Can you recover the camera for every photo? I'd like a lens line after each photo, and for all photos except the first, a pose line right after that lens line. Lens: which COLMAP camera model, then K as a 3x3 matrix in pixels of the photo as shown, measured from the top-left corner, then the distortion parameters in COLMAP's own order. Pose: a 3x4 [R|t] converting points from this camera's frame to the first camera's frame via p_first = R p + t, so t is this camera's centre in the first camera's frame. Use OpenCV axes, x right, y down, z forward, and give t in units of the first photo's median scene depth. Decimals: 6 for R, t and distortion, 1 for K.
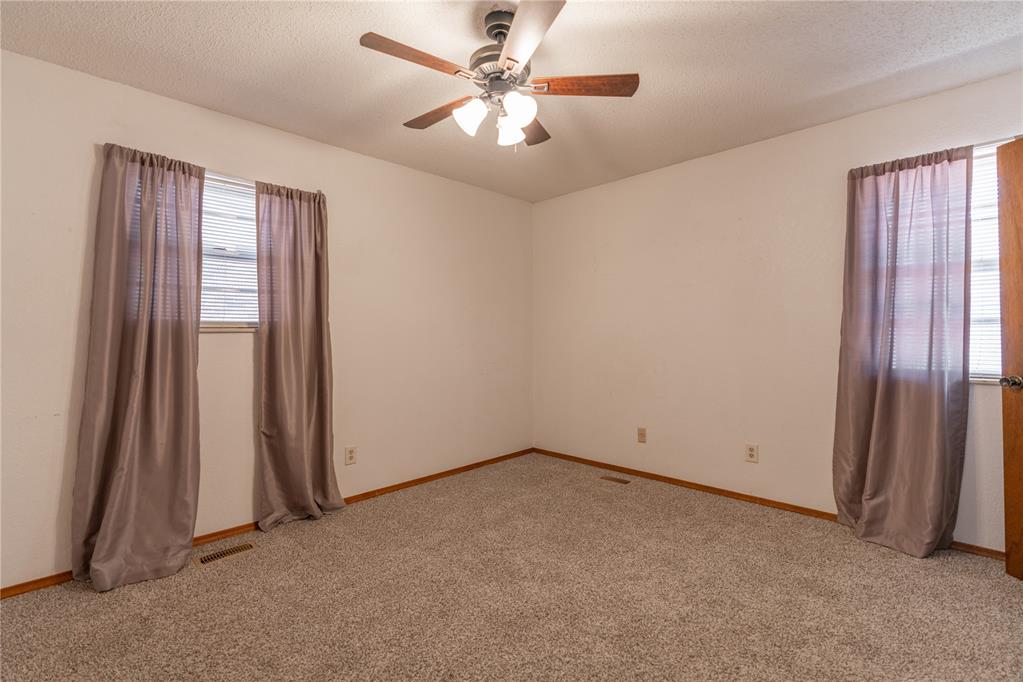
lens RADIAL K [[460.5, 0, 509.3], [0, 460.5, 325.2], [0, 0, 1]] dist [-0.004215, 0.001649]
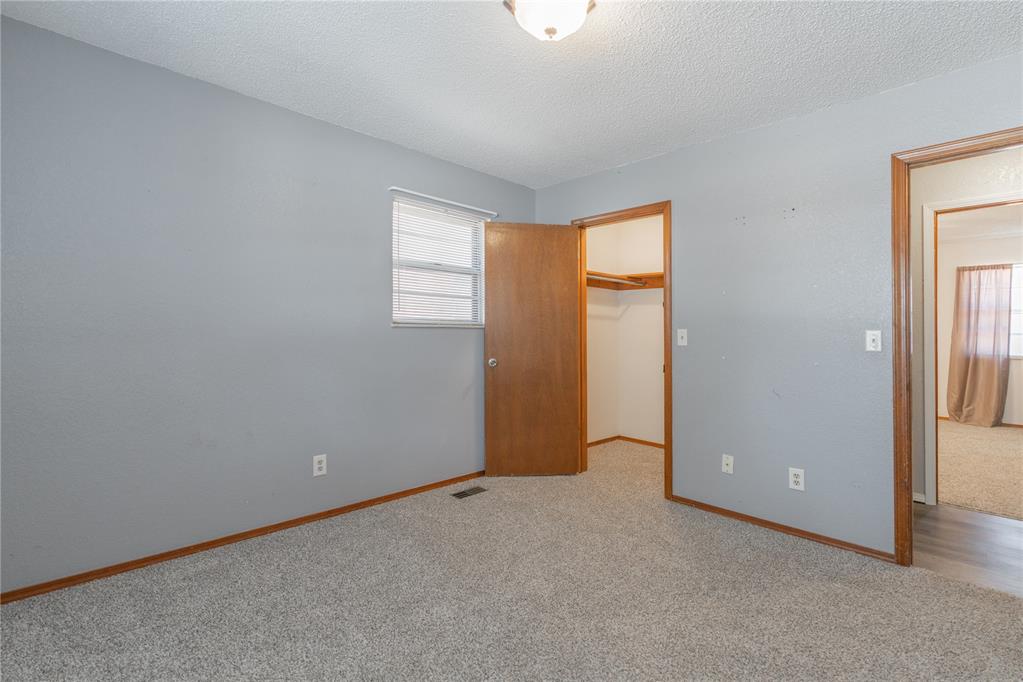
lens RADIAL K [[460.5, 0, 515.2], [0, 460.5, 334.3], [0, 0, 1]] dist [-0.004215, 0.001649]
pose [[0.999452, 0.005497, -0.032646, -1.481350], [-0.005140, 0.999926, 0.010996, -0.018837], [0.032704, -0.010822, 0.999407, -1.457903]]
